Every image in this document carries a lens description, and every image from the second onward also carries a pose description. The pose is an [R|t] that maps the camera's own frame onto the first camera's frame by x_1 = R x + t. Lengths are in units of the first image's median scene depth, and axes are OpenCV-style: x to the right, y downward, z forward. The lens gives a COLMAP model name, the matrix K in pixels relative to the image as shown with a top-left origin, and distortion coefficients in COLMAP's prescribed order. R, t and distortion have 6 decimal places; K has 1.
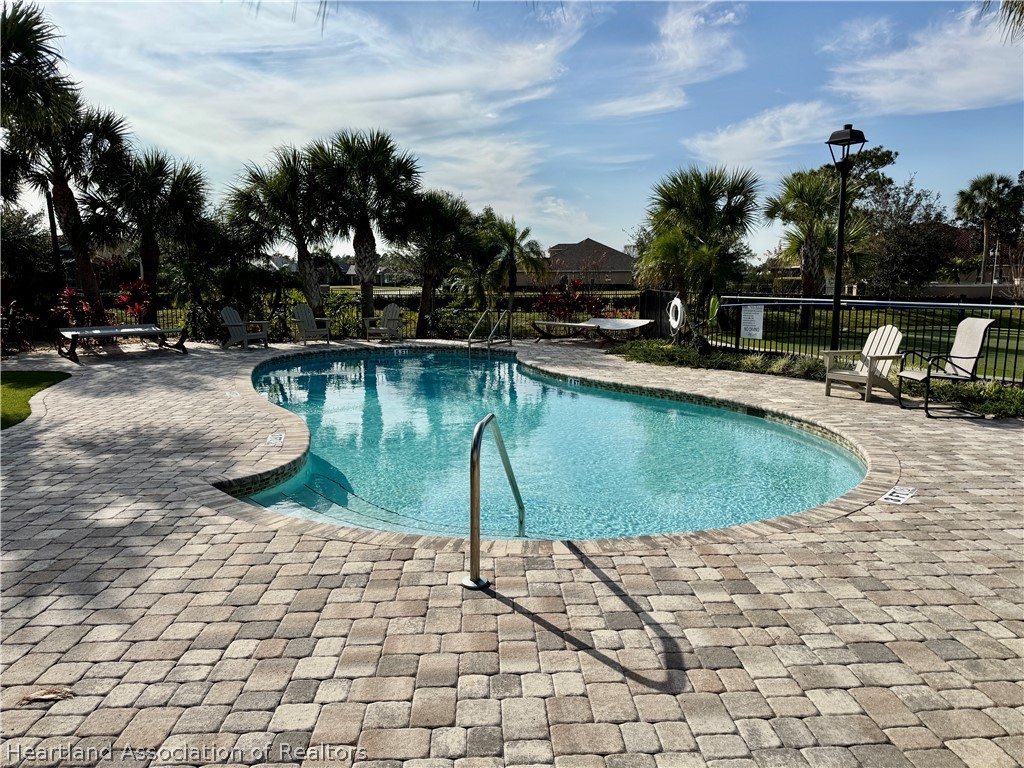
lens RADIAL K [[732.0, 0, 514.1], [0, 732.0, 378.0], [0, 0, 1]] dist [0.022674, -0.004847]
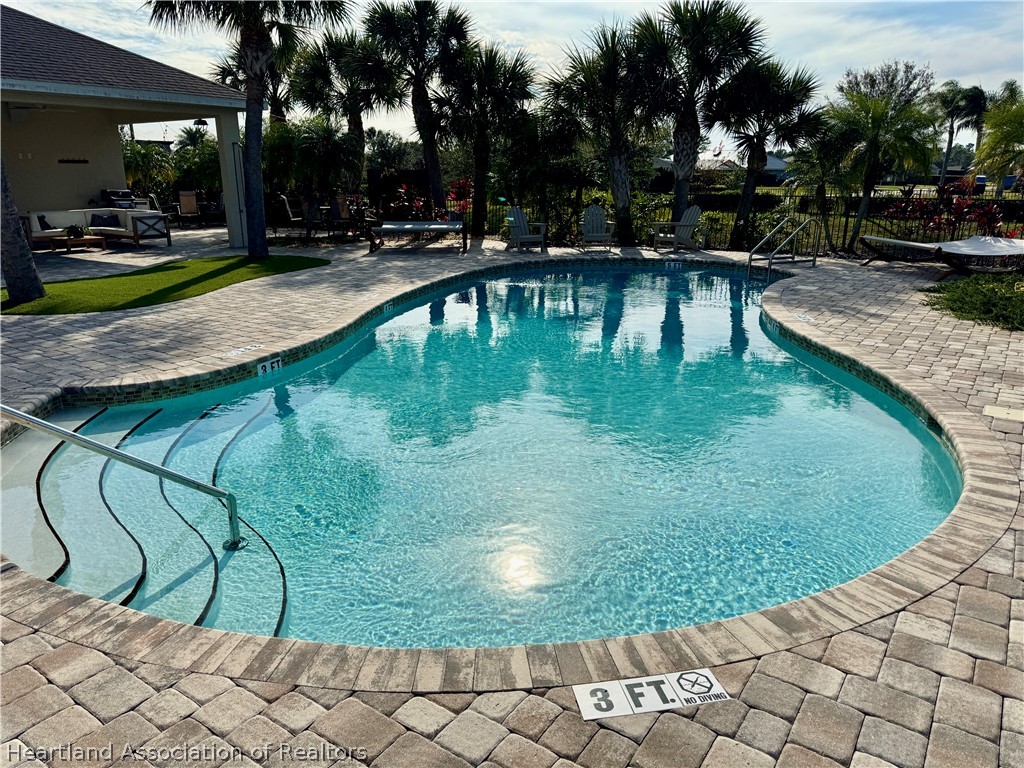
lens RADIAL K [[732.0, 0, 512.7], [0, 732.0, 386.4], [0, 0, 1]] dist [0.022674, -0.004847]
pose [[0.785419, 0.171997, -0.594587, 0.351700], [-0.084621, 0.981434, 0.172121, -0.043875], [0.613152, -0.084873, 0.785392, 0.321889]]
